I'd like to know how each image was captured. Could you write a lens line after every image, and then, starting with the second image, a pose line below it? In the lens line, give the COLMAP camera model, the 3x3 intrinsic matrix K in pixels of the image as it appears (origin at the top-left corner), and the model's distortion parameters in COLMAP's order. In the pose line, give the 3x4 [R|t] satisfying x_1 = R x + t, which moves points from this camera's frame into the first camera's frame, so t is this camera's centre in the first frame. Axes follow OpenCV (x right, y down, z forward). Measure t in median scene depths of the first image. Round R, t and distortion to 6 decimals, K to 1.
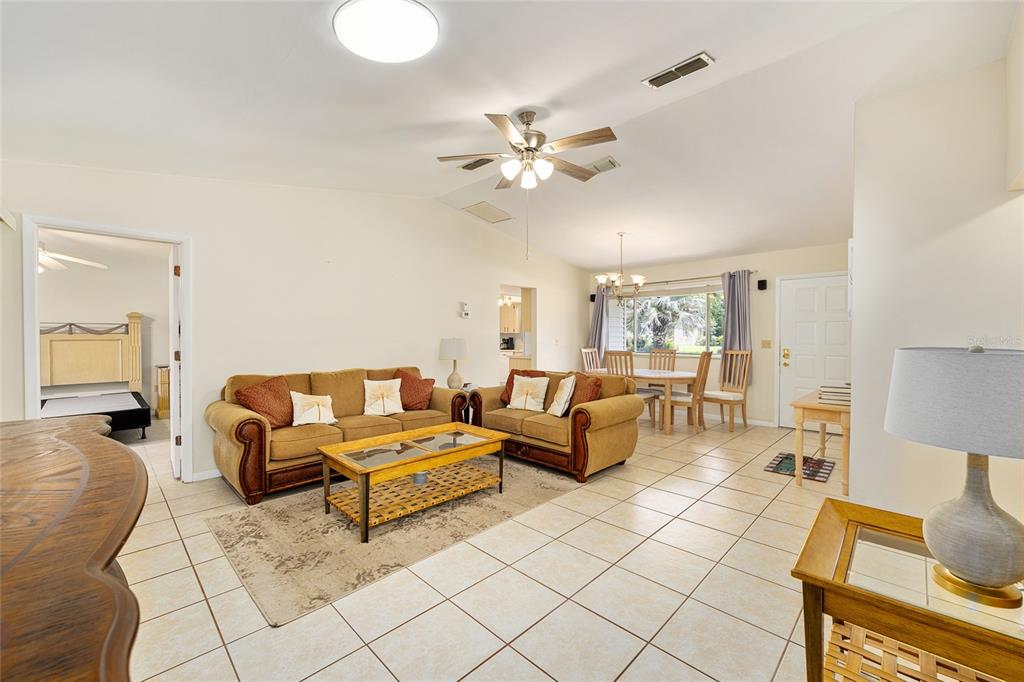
lens RADIAL K [[401.3, 0, 514.1], [0, 401.3, 344.9], [0, 0, 1]] dist [-0.001135, -0.000004]
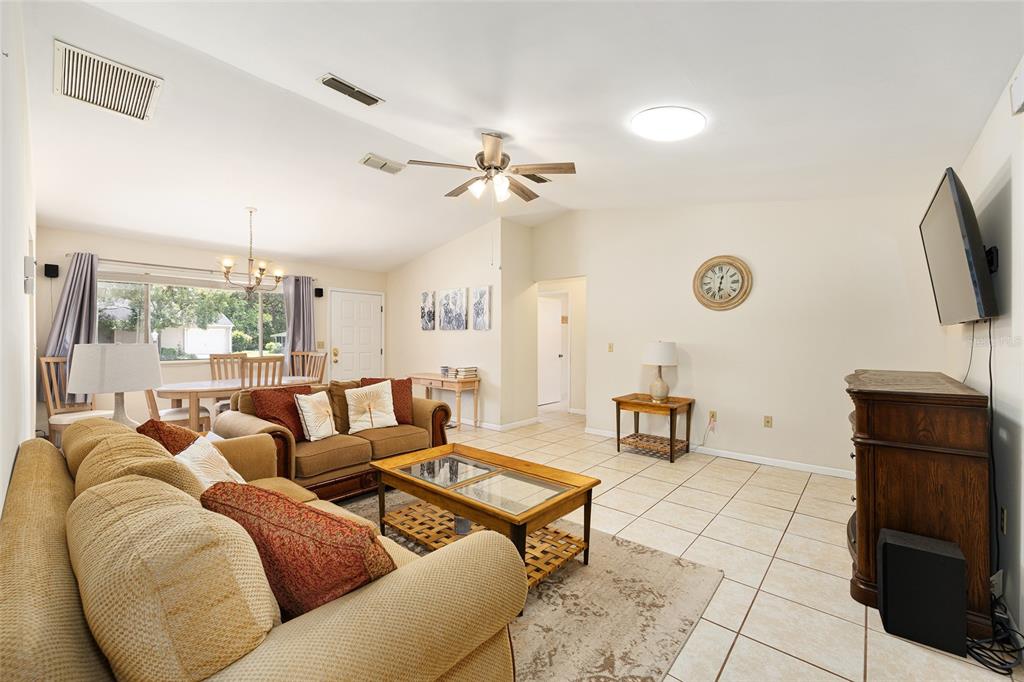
lens RADIAL K [[401.3, 0, 513.7], [0, 401.3, 335.0], [0, 0, 1]] dist [-0.001135, -0.000004]
pose [[-0.039130, 0.008145, 0.999201, -0.694562], [0.019181, 0.999789, -0.007399, -0.014604], [-0.999050, 0.018876, -0.039278, 0.642223]]
